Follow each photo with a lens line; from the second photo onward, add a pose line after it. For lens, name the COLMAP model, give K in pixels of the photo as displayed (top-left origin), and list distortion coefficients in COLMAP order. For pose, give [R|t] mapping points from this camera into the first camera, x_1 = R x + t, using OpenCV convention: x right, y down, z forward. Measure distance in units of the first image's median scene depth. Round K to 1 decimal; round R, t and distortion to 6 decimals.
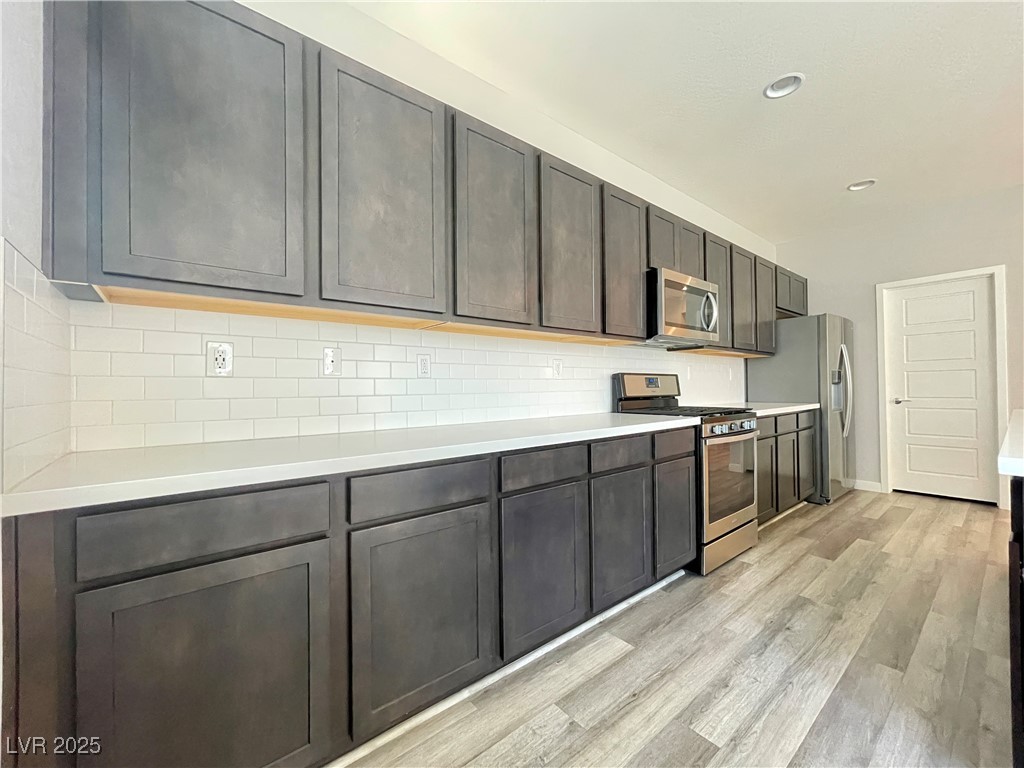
lens RADIAL K [[414.9, 0, 500.7], [0, 414.9, 383.2], [0, 0, 1]] dist [-0.004159, 0.000206]
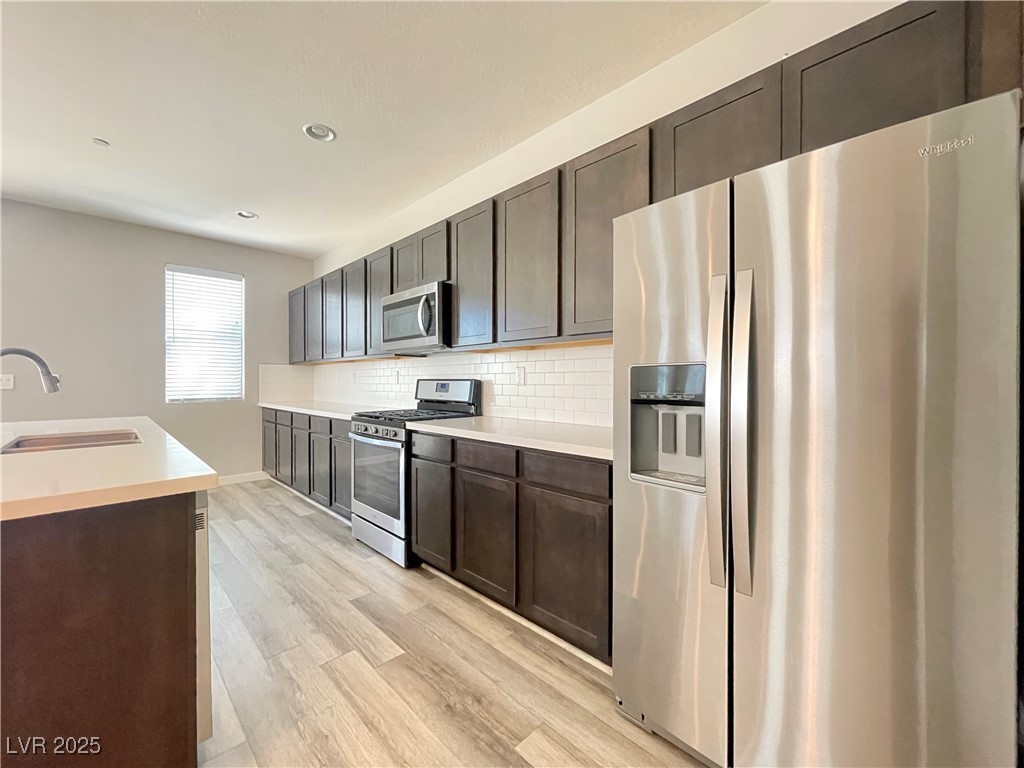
lens RADIAL K [[414.9, 0, 507.7], [0, 414.9, 387.9], [0, 0, 1]] dist [-0.004159, 0.000206]
pose [[0.100879, 0.018996, -0.994717, 1.804197], [0.003411, 0.999805, 0.019439, -0.026398], [0.994893, -0.005354, 0.100794, 1.334917]]
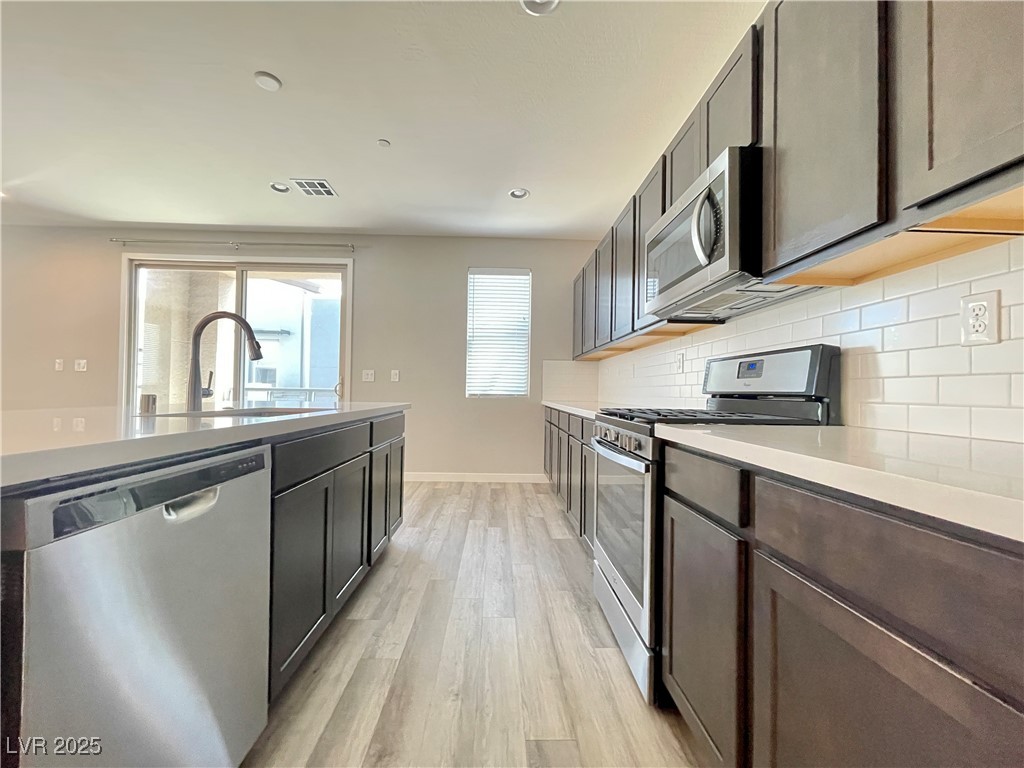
lens RADIAL K [[414.9, 0, 507.1], [0, 414.9, 386.7], [0, 0, 1]] dist [-0.004159, 0.000206]
pose [[-0.605026, -0.012312, -0.796111, 1.284292], [-0.006942, 0.999924, -0.010189, 0.038041], [0.796176, -0.000638, -0.605065, 1.360217]]
